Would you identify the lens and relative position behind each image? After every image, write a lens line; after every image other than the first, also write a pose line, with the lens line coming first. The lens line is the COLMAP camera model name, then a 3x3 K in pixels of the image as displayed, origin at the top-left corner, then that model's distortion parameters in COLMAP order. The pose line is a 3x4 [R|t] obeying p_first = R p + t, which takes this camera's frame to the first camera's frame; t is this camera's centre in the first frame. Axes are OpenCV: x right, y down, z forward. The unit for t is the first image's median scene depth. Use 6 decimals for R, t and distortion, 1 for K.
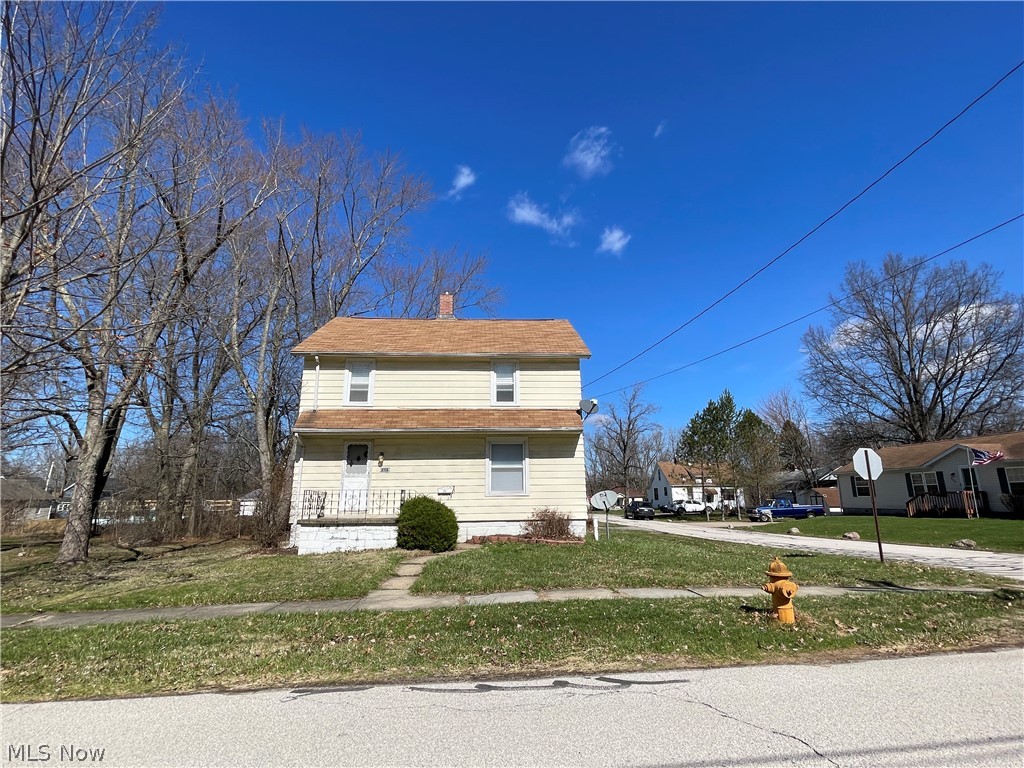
lens RADIAL K [[481.6, 0, 512.4], [0, 481.6, 384.8], [0, 0, 1]] dist [-0.006731, -0.000311]
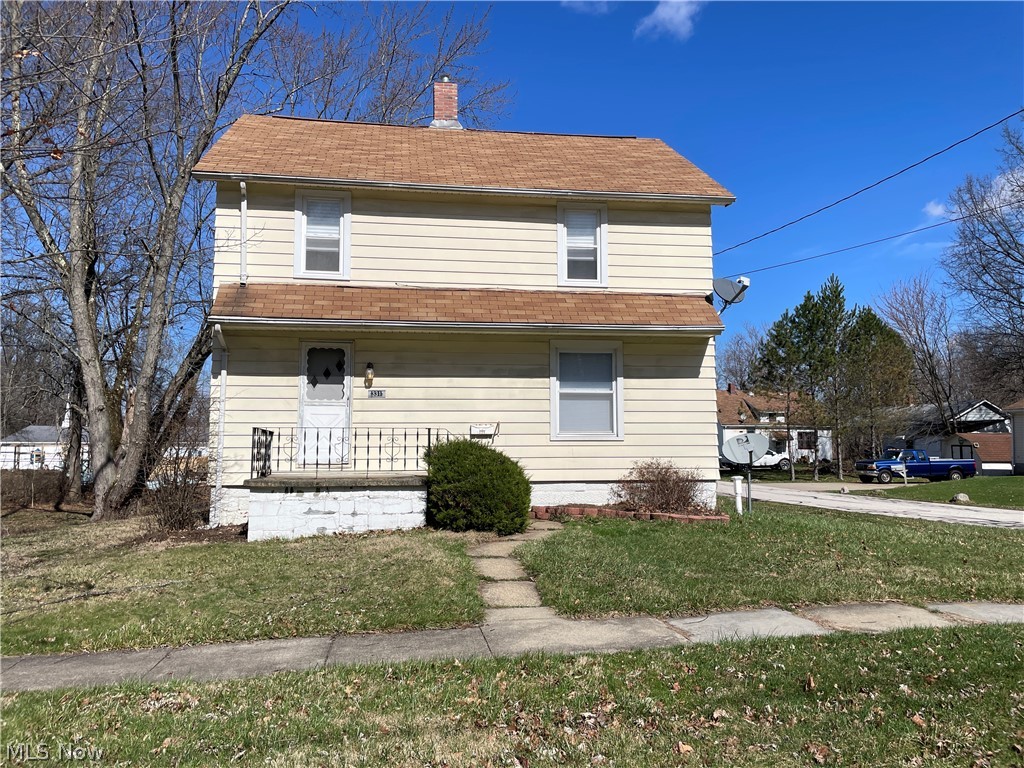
lens RADIAL K [[771.9, 0, 511.7], [0, 771.9, 382.8], [0, 0, 1]] dist [0.044236, -0.011655]
pose [[0.995873, 0.015047, 0.089504, -0.180828], [-0.028558, 0.988022, 0.151651, 0.020736], [-0.086150, -0.153581, 0.984373, 0.089070]]
